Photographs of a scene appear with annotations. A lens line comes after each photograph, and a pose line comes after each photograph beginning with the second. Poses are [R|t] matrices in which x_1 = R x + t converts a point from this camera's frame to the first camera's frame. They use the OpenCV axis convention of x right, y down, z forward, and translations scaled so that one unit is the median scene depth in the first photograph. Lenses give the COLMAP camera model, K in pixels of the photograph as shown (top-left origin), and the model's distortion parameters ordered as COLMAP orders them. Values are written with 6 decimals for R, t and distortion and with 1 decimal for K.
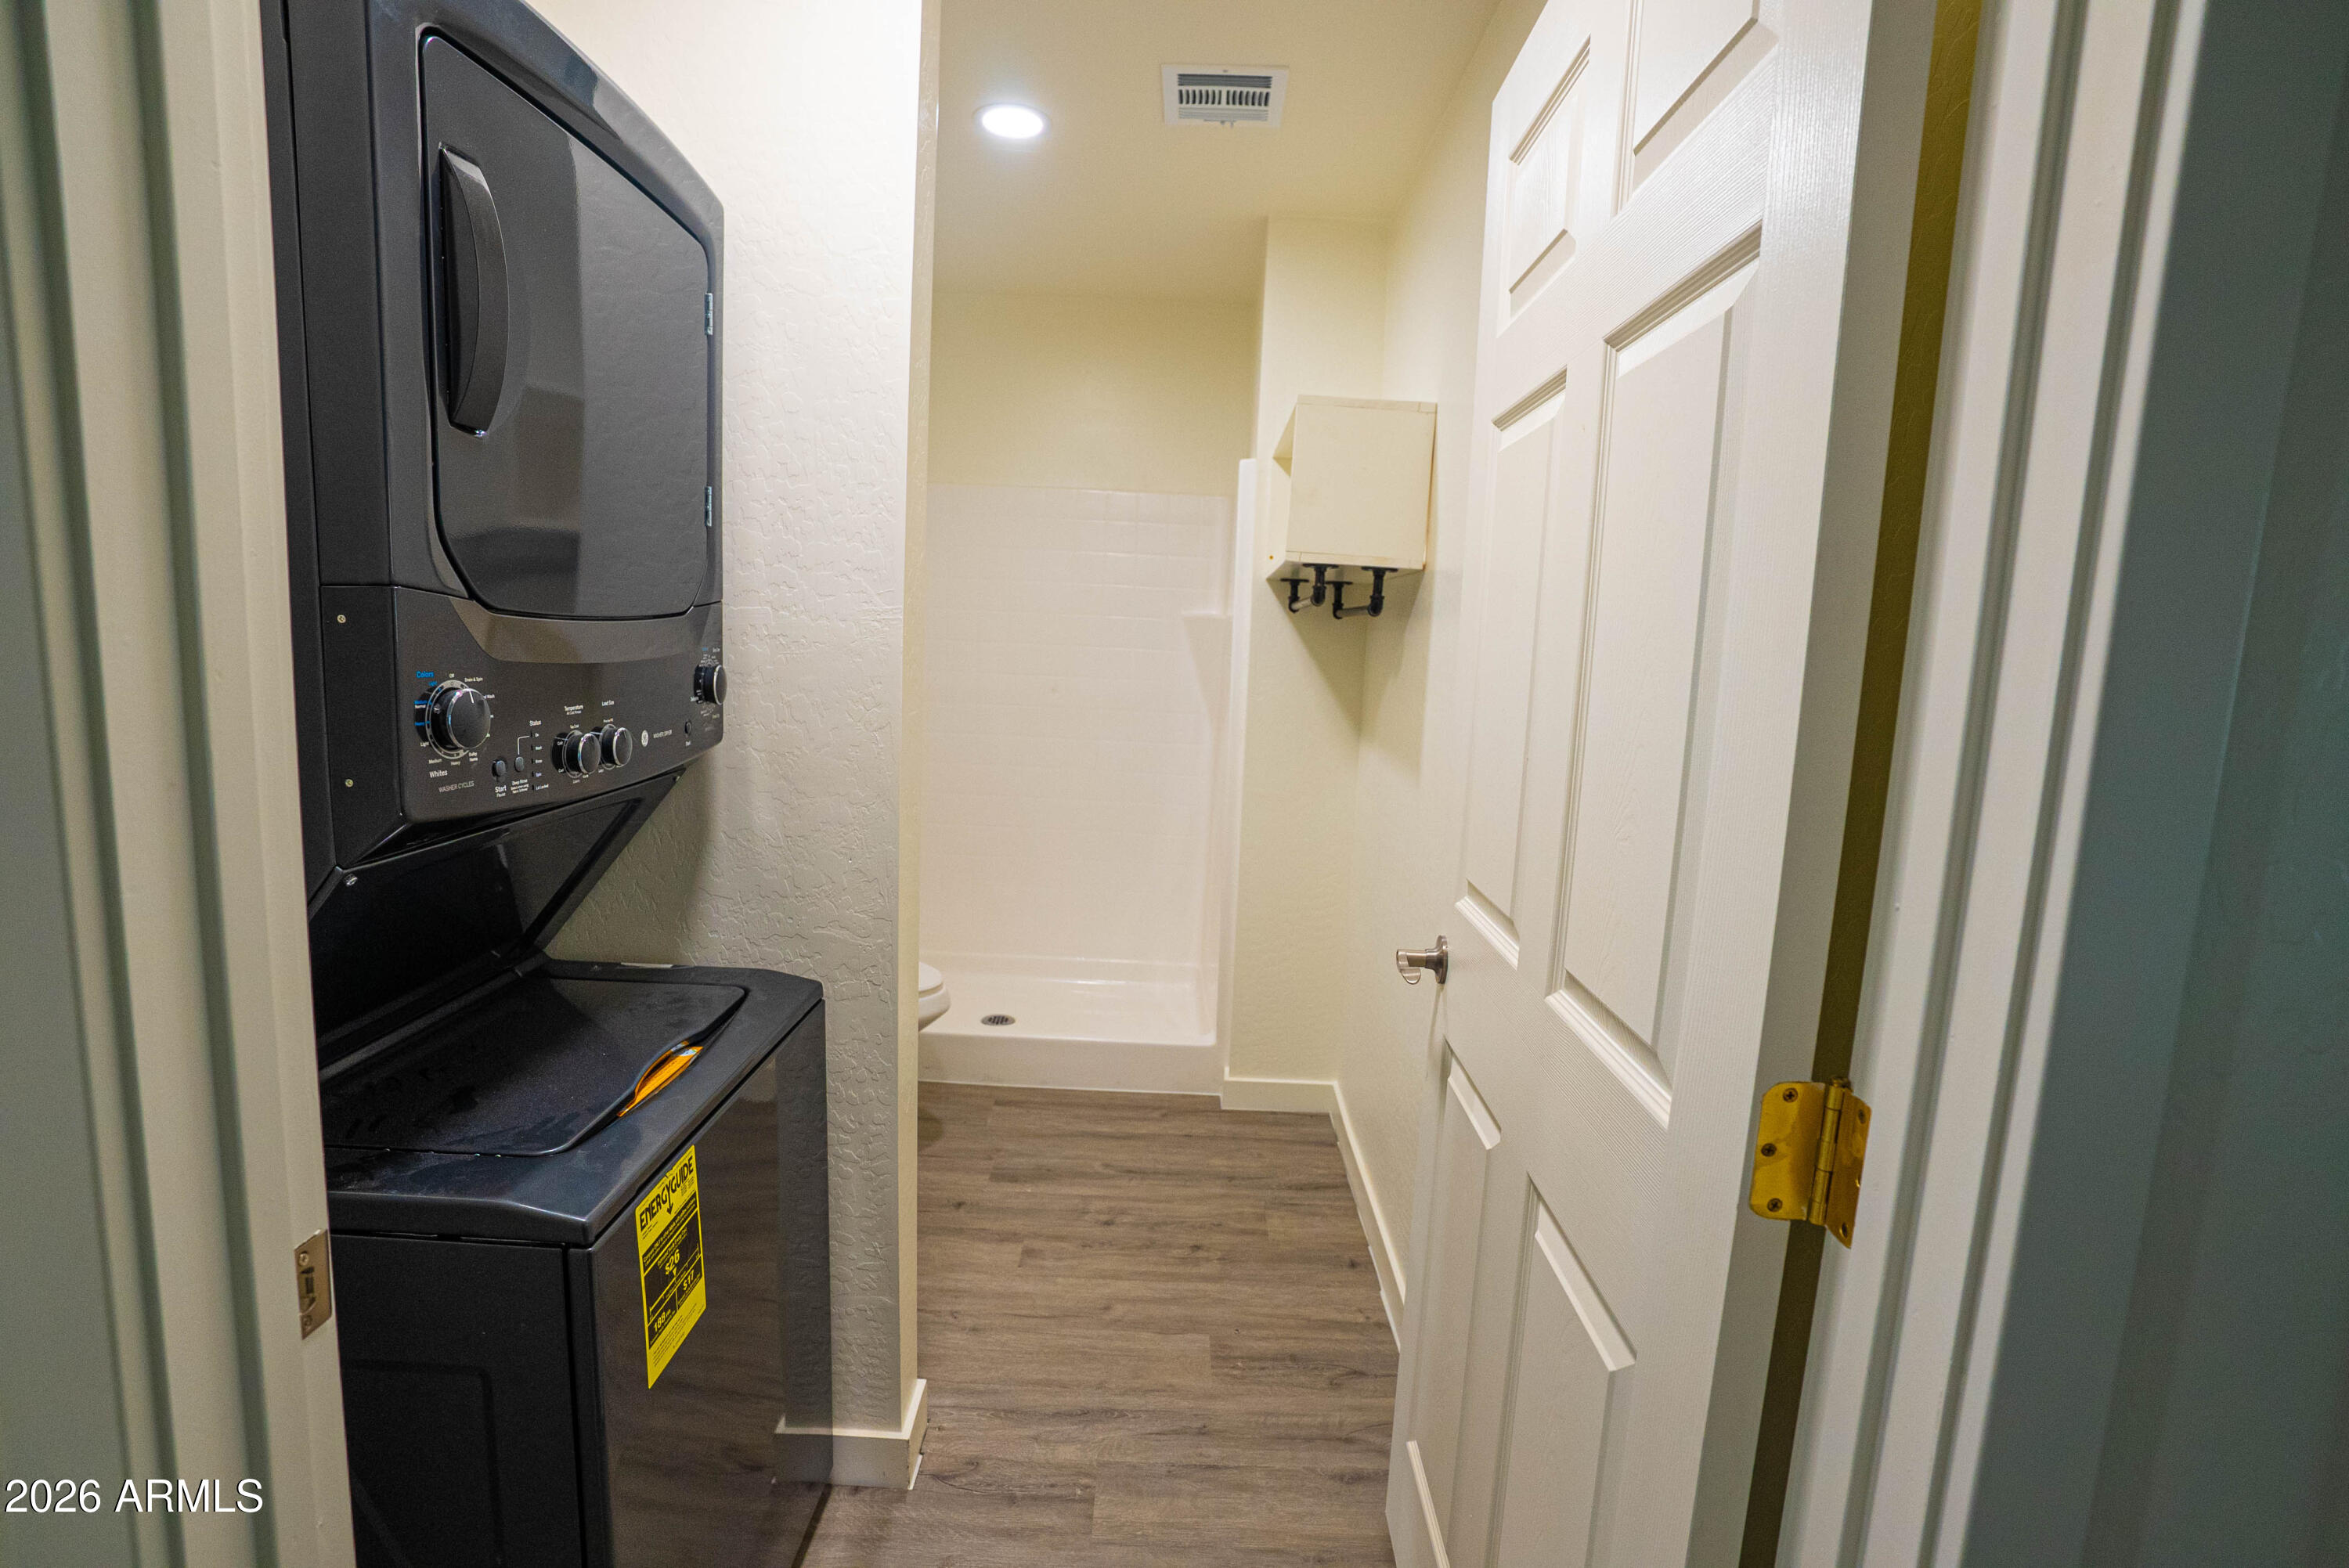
lens RADIAL K [[1165.4, 0, 1167.8], [0, 1165.4, 793.6], [0, 0, 1]] dist [-0.071695, 0.035304]
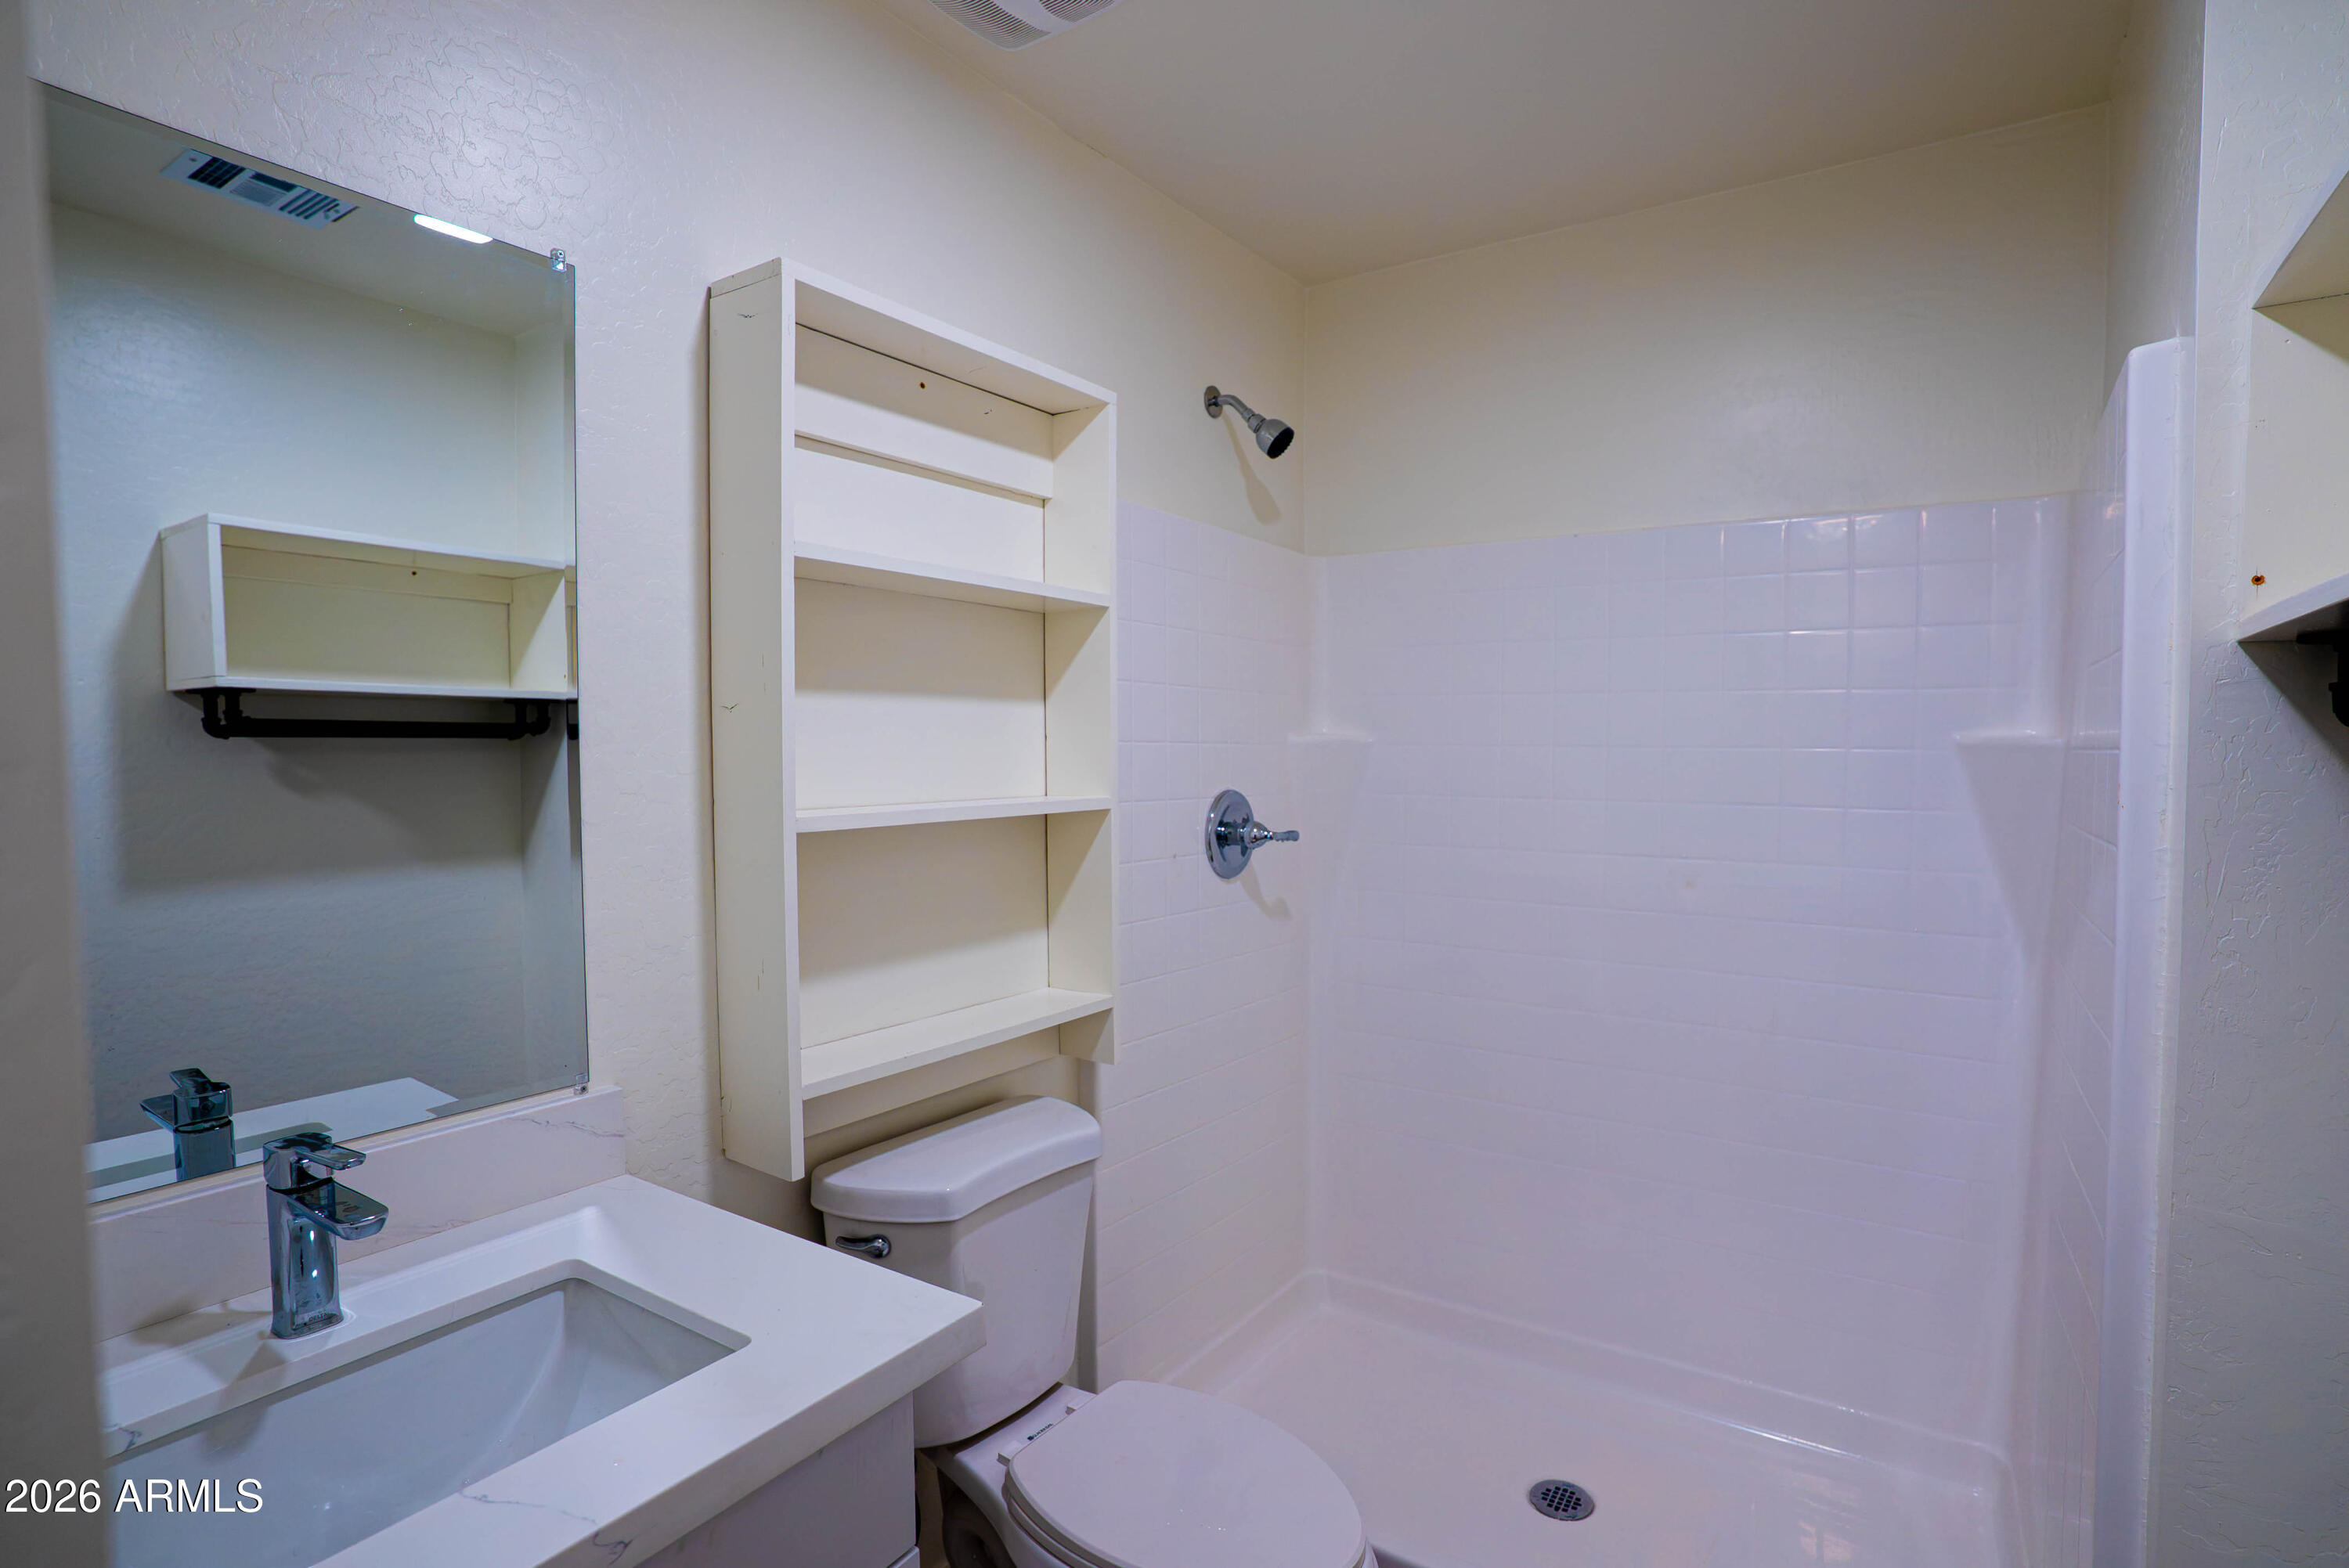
lens RADIAL K [[1165.4, 0, 1167.8], [0, 1165.4, 793.6], [0, 0, 1]] dist [-0.071695, 0.035304]
pose [[0.832576, -0.017376, -0.553638, -0.001111], [-0.044537, 0.994172, -0.098179, -0.182829], [0.552117, 0.106399, 0.826950, 1.106692]]
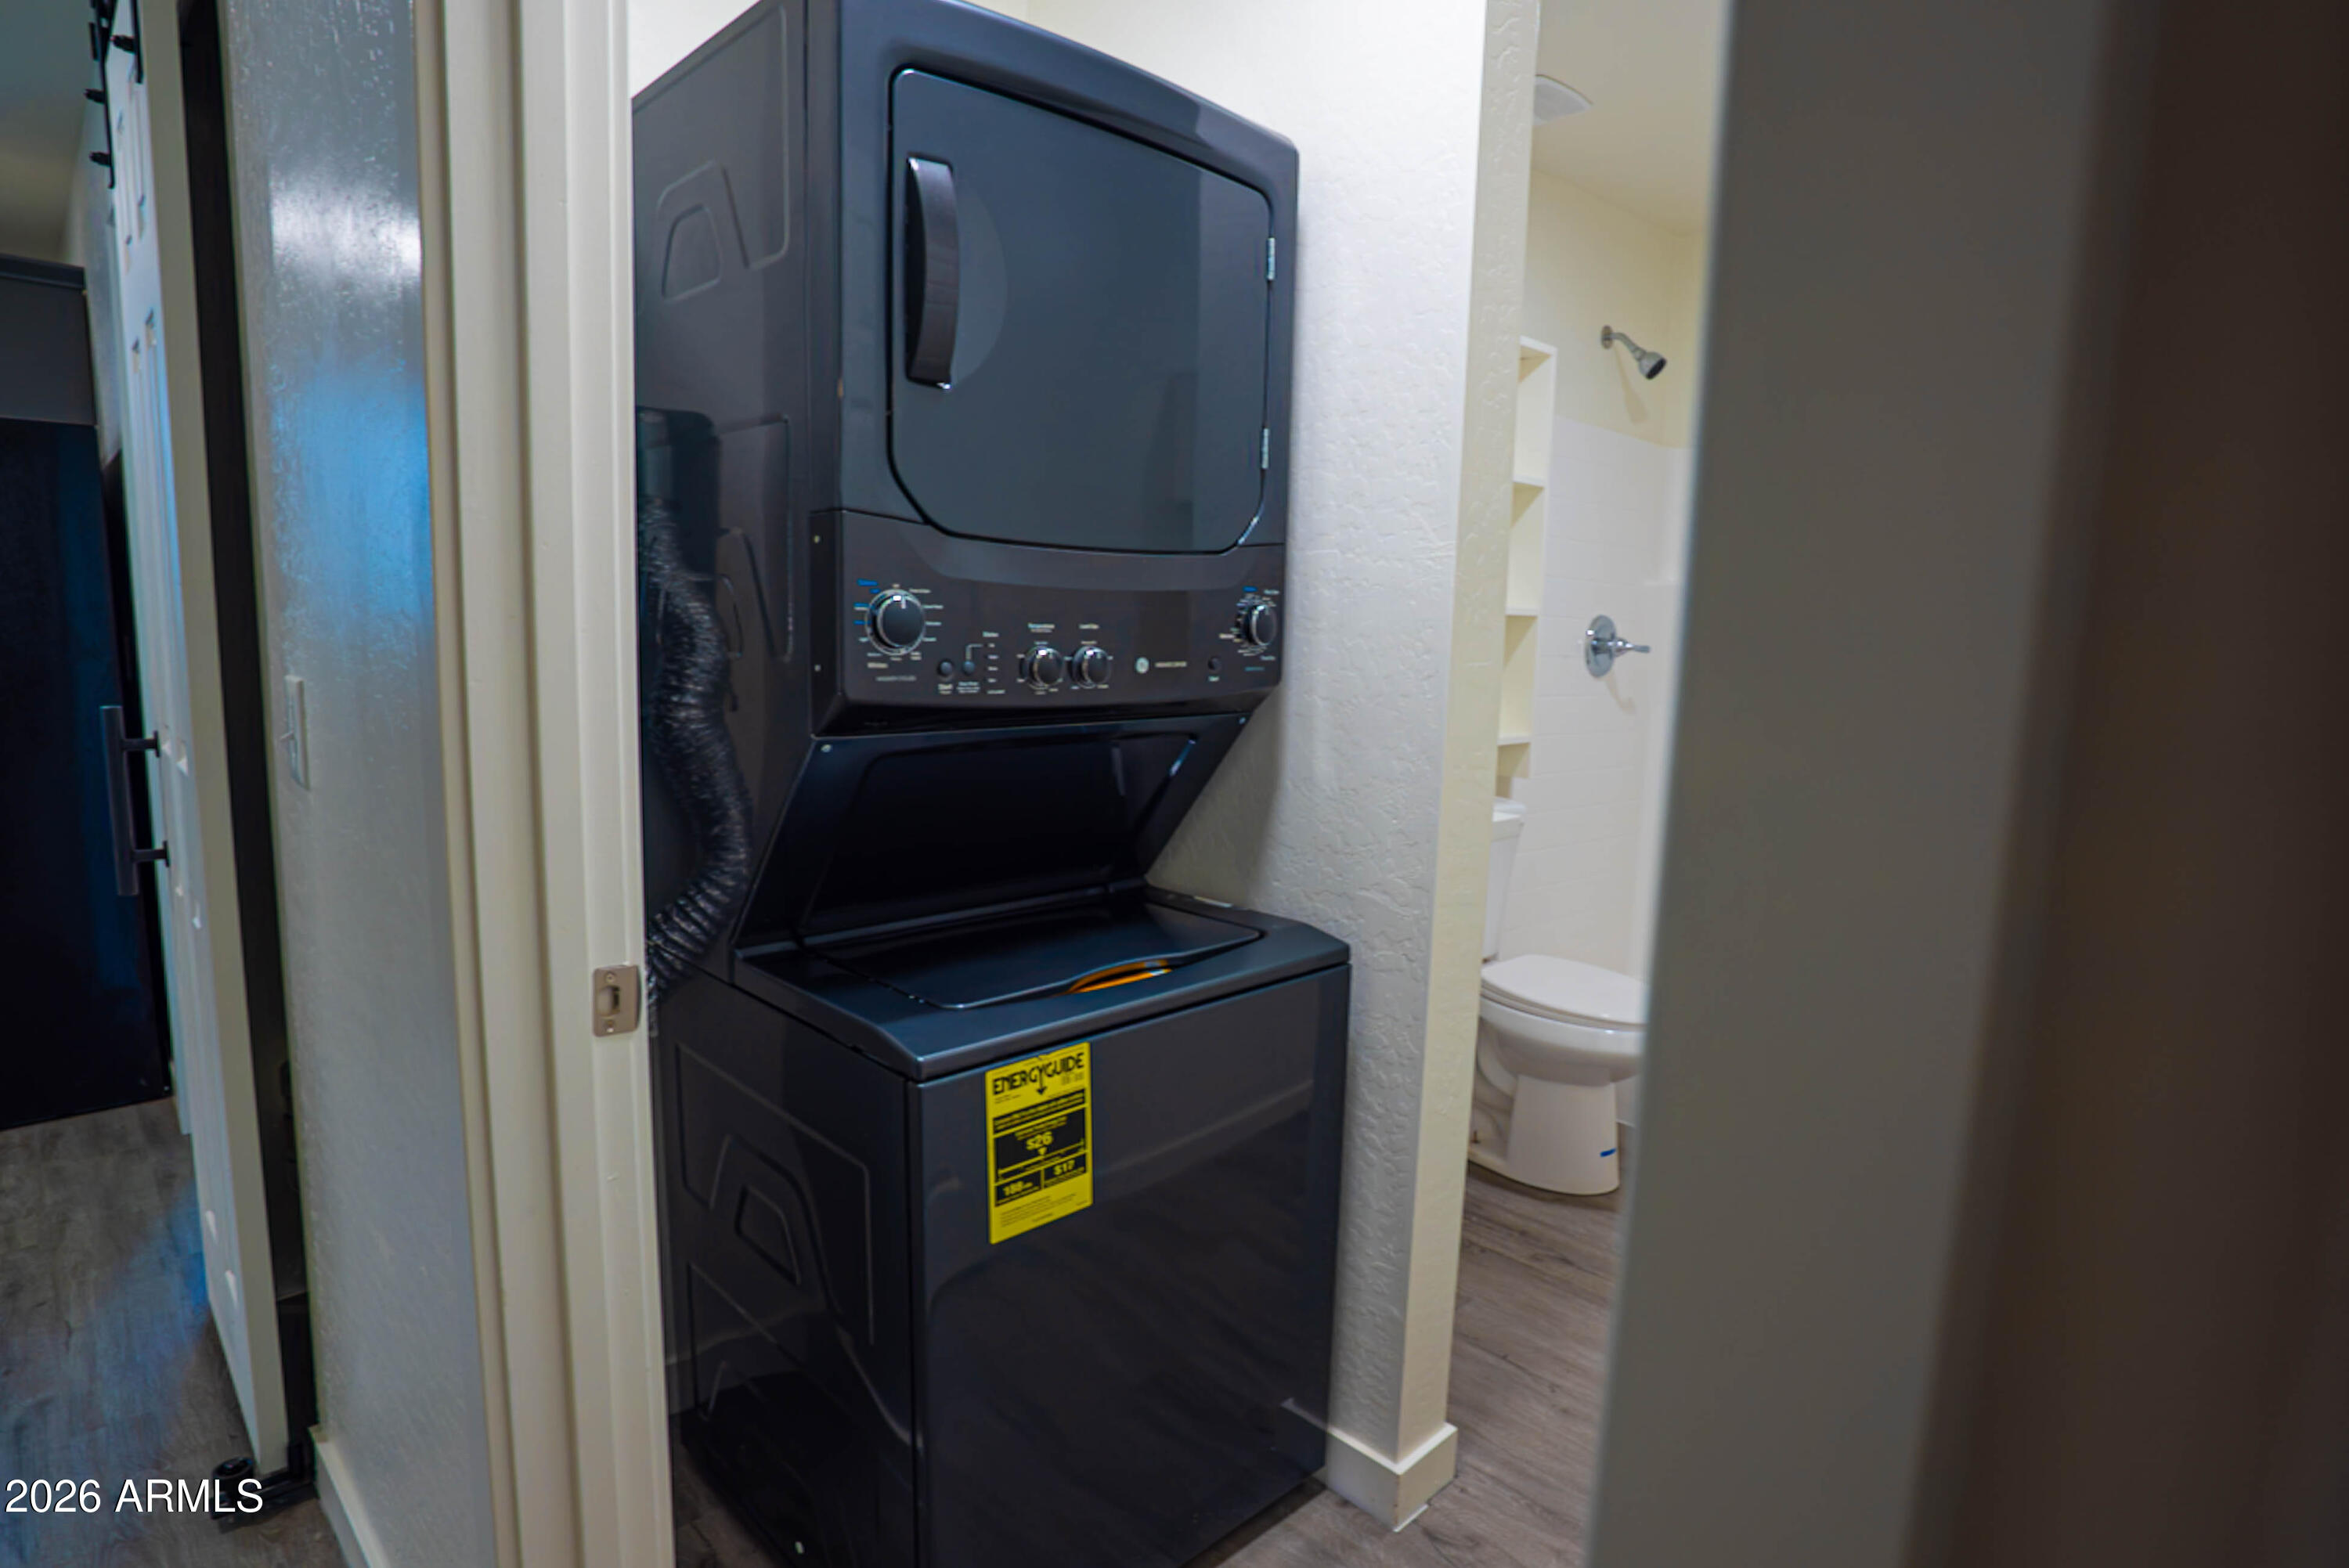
lens RADIAL K [[1254.9, 0, 1159.0], [0, 1254.9, 785.6], [0, 0, 1]] dist [-0.059854, 0.000873]
pose [[0.691879, 0.075270, -0.718079, 0.354607], [-0.098844, 0.995062, 0.009066, 0.045128], [0.715216, 0.064706, 0.695902, 0.191198]]
